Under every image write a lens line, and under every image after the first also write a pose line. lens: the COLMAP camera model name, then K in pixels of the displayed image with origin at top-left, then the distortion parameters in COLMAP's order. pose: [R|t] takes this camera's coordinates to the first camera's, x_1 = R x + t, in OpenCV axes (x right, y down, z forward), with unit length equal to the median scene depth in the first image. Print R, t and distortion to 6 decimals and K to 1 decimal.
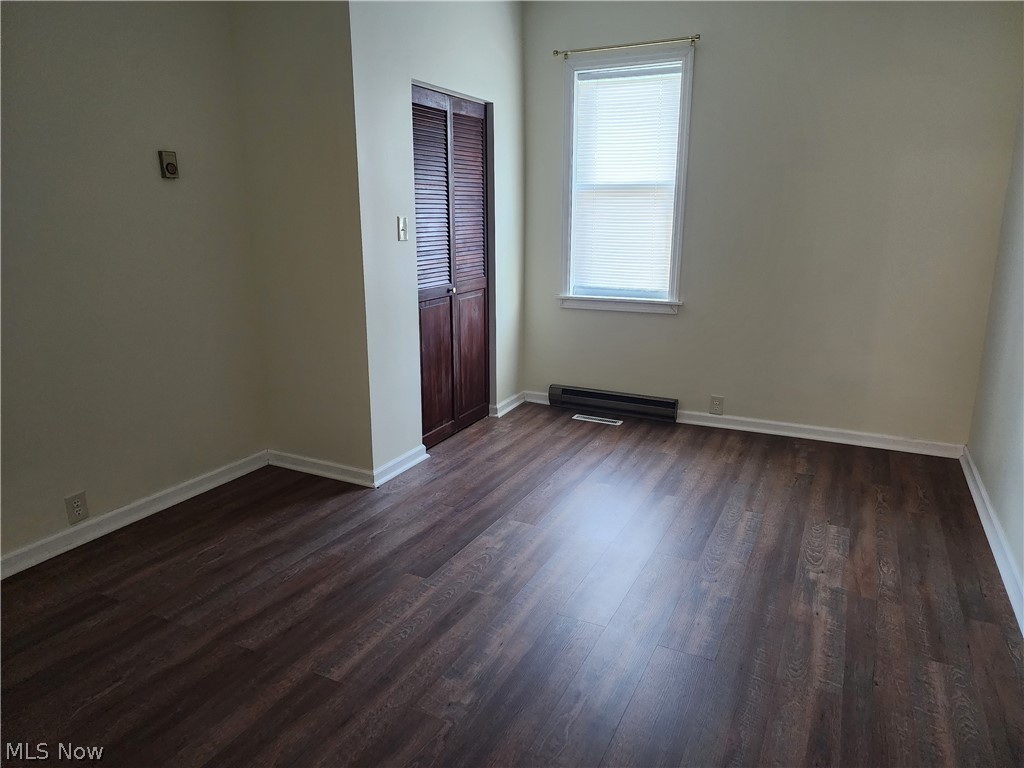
lens RADIAL K [[687.7, 0, 514.1], [0, 687.7, 351.8], [0, 0, 1]] dist [0.080056, -0.061994]
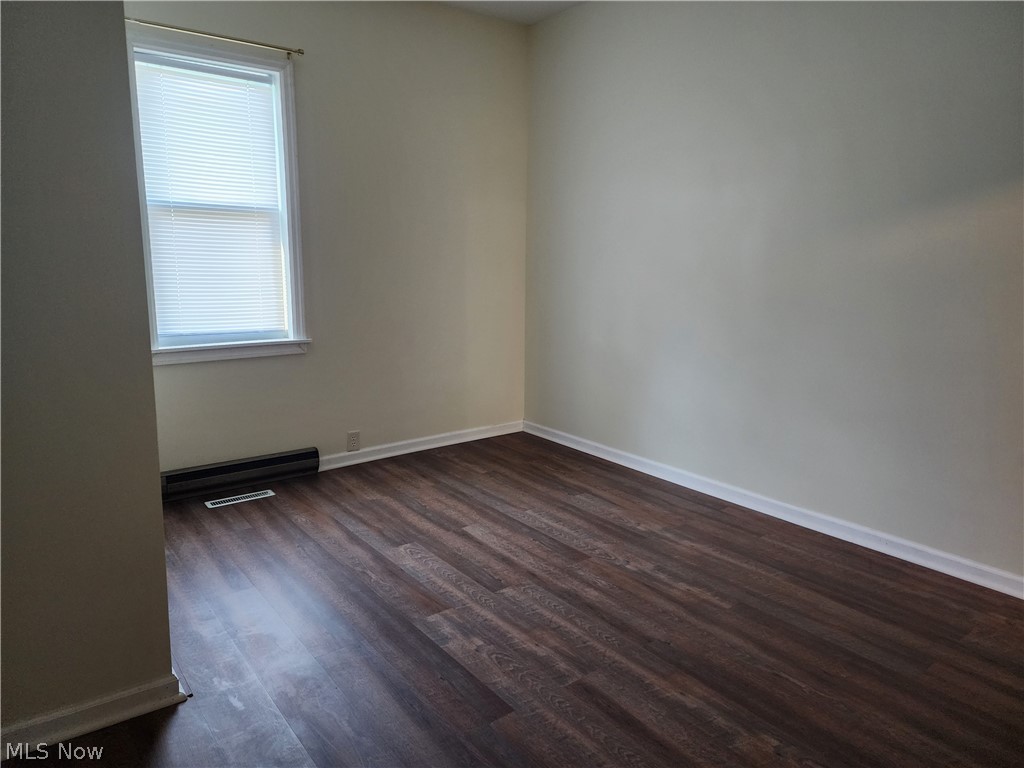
lens RADIAL K [[687.7, 0, 514.1], [0, 687.7, 351.8], [0, 0, 1]] dist [0.080056, -0.061994]
pose [[0.458188, -0.130156, 0.879274, -0.459147], [0.174287, 0.983174, 0.054715, -0.061793], [-0.871601, 0.128176, 0.473163, 0.361675]]
